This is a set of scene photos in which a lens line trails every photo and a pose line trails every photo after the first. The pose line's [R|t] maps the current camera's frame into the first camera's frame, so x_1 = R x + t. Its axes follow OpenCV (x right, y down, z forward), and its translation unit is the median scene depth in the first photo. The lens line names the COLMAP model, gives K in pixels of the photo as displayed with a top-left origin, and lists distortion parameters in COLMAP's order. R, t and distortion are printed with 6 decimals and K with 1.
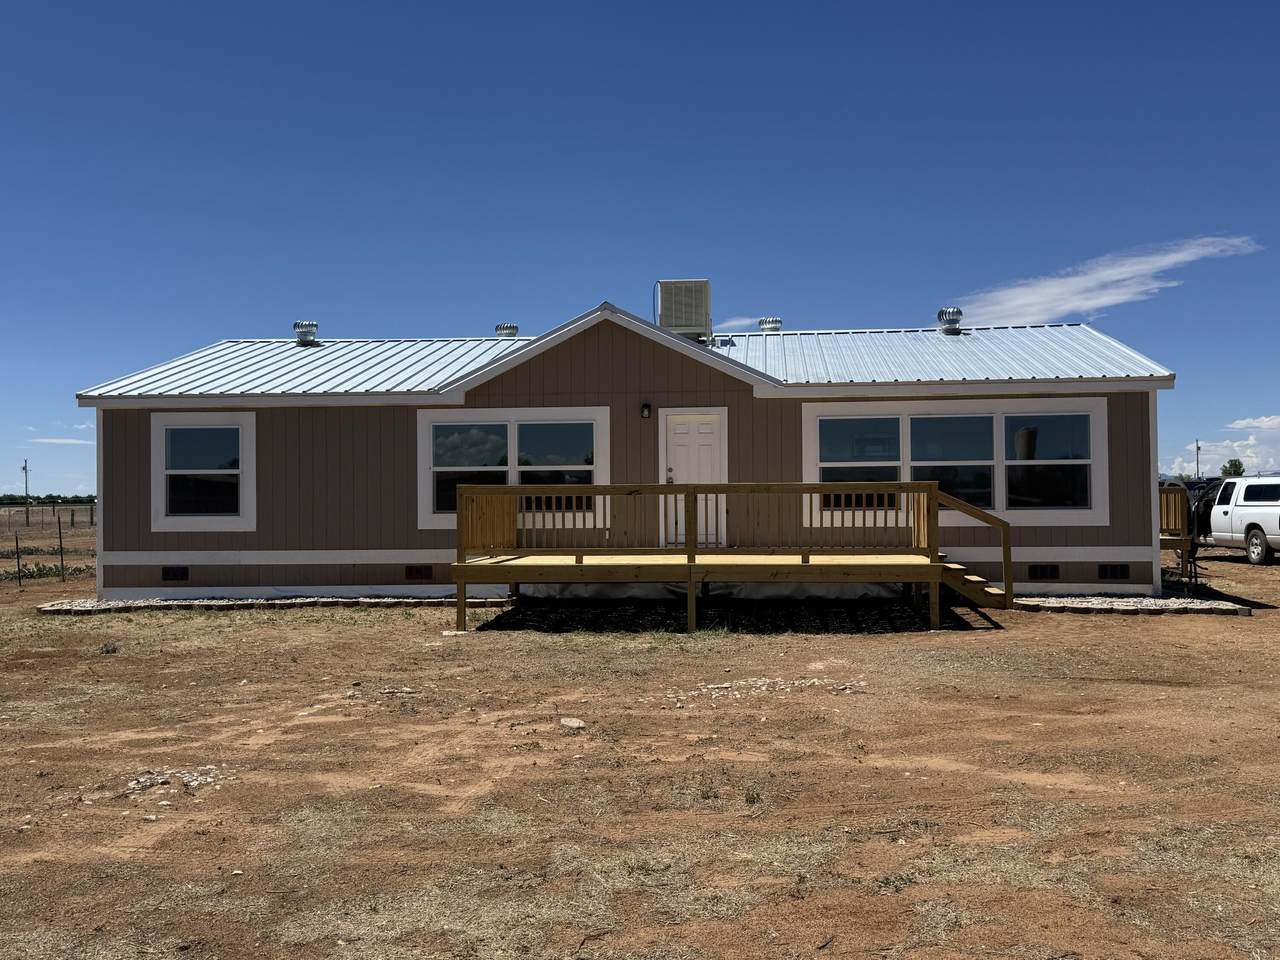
lens RADIAL K [[1184.1, 0, 640.0], [0, 1184.1, 475.4], [0, 0, 1]] dist [0.060308, 0.000000]
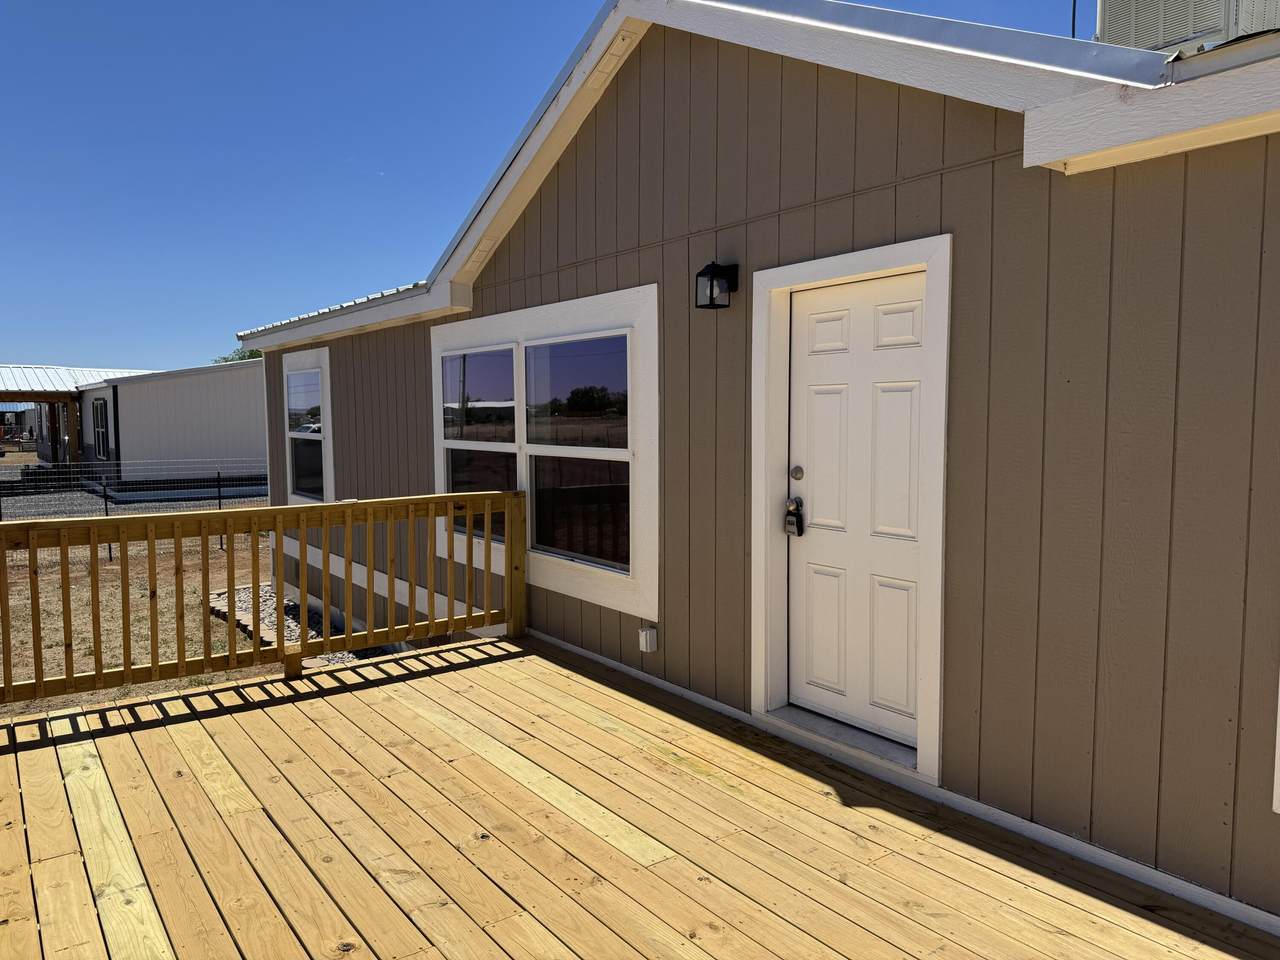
lens RADIAL K [[894.1, 0, 643.3], [0, 894.1, 480.3], [0, 0, 1]] dist [0.058206, -0.056025]
pose [[0.679225, 0.059848, -0.731486, 0.171604], [0.014744, 0.995356, 0.095128, -0.025842], [0.733782, -0.075398, 0.675189, 0.822411]]
